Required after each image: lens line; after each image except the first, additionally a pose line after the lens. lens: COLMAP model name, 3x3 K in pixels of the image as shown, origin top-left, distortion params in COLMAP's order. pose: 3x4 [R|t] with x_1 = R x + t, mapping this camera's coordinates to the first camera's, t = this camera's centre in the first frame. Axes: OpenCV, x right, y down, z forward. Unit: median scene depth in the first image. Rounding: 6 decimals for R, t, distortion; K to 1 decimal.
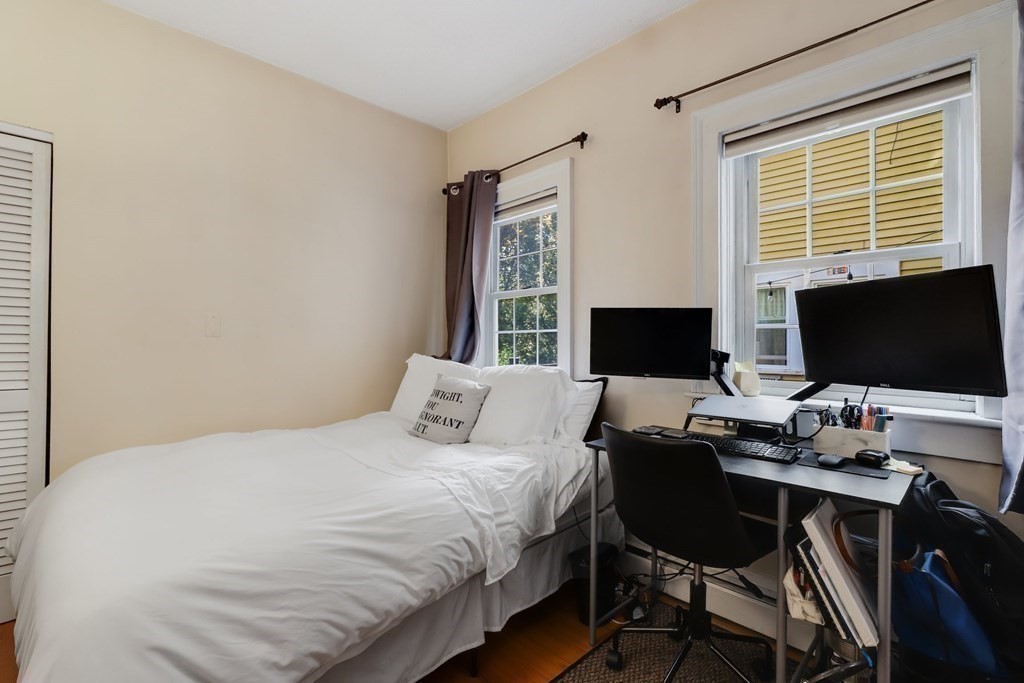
lens RADIAL K [[468.6, 0, 512.1], [0, 468.6, 342.6], [0, 0, 1]] dist [-0.022347, 0.008647]
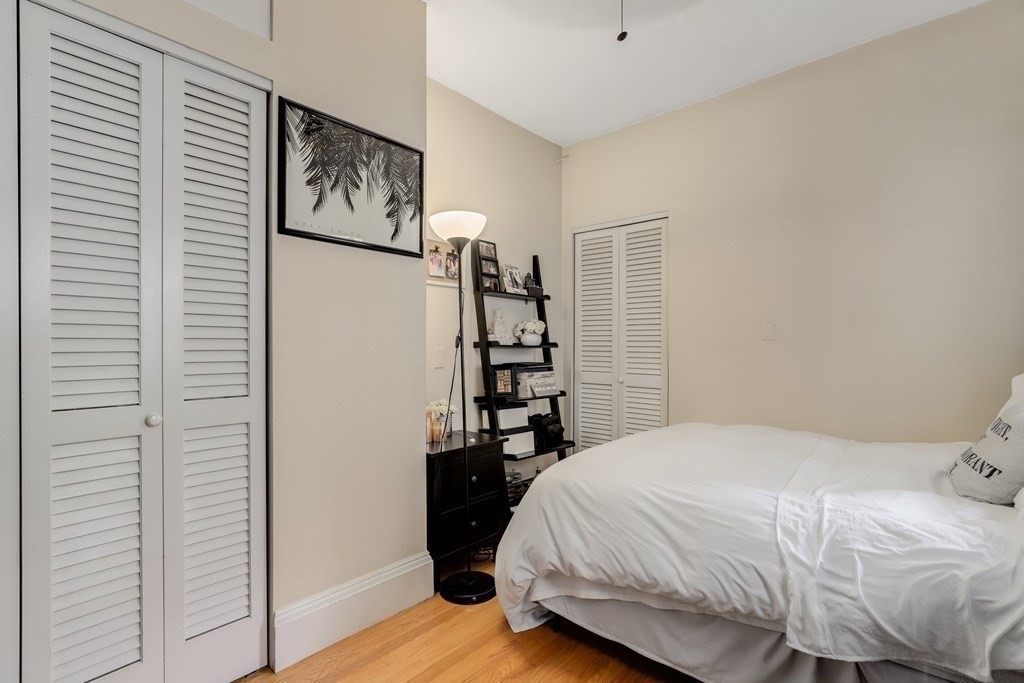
lens RADIAL K [[468.6, 0, 511.0], [0, 468.6, 343.4], [0, 0, 1]] dist [-0.022347, 0.008647]
pose [[0.075220, -0.010258, -0.997114, 0.721808], [0.003780, 0.999943, -0.010002, 0.005613], [0.997160, -0.003017, 0.075255, 0.471984]]
